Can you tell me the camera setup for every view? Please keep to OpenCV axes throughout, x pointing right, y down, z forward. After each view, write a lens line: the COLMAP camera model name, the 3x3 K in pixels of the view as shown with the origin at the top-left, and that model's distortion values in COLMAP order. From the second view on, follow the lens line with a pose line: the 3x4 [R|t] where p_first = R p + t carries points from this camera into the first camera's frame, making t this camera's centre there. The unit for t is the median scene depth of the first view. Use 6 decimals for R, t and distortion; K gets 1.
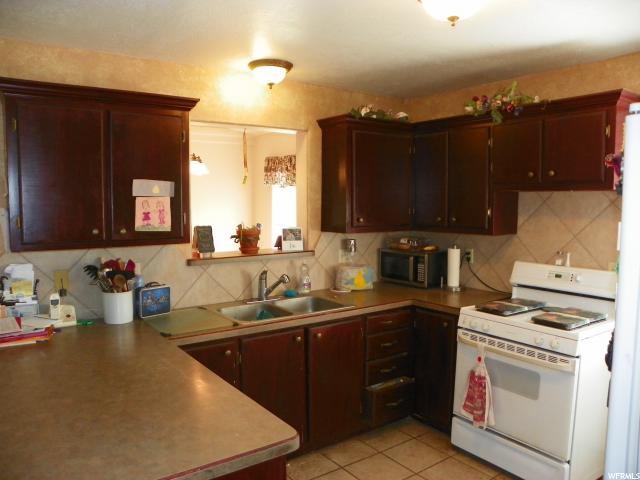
lens RADIAL K [[475.3, 0, 319.3], [0, 475.3, 246.1], [0, 0, 1]] dist [-0.134738, 0.068806]
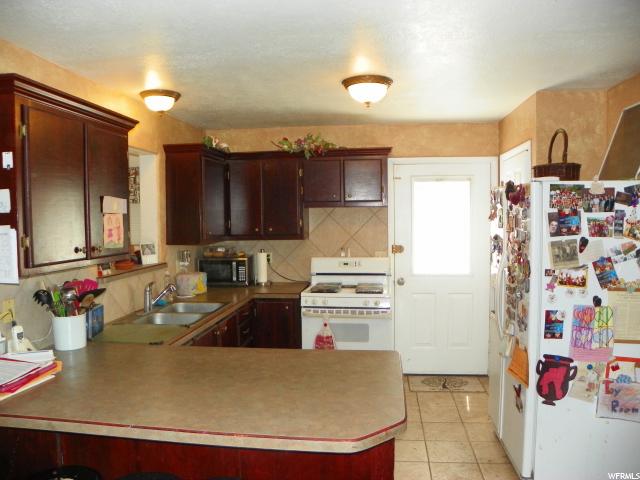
lens RADIAL K [[475.3, 0, 302.5], [0, 475.3, 246.2], [0, 0, 1]] dist [-0.134738, 0.068806]
pose [[0.704874, -0.055268, 0.707176, -0.649680], [0.079907, 0.996801, -0.001743, -0.000859], [-0.704817, 0.057737, 0.707035, 0.006438]]
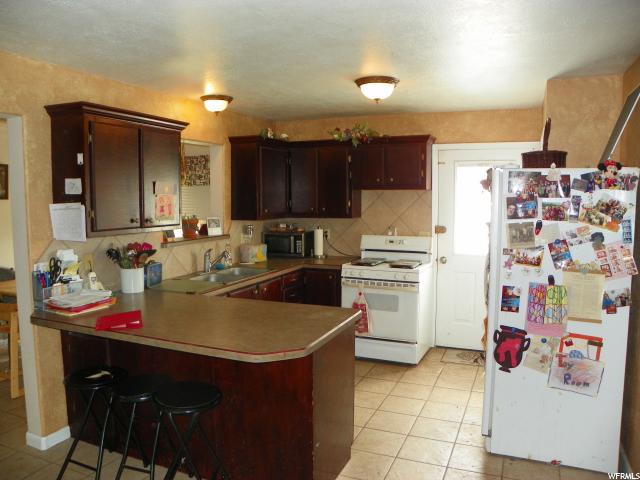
lens RADIAL K [[475.3, 0, 303.6], [0, 475.3, 245.3], [0, 0, 1]] dist [-0.134738, 0.068806]
pose [[0.872259, -0.053368, 0.486124, -0.559770], [0.049720, 0.998555, 0.020411, 0.027329], [-0.486511, 0.006367, 0.873651, -0.312601]]
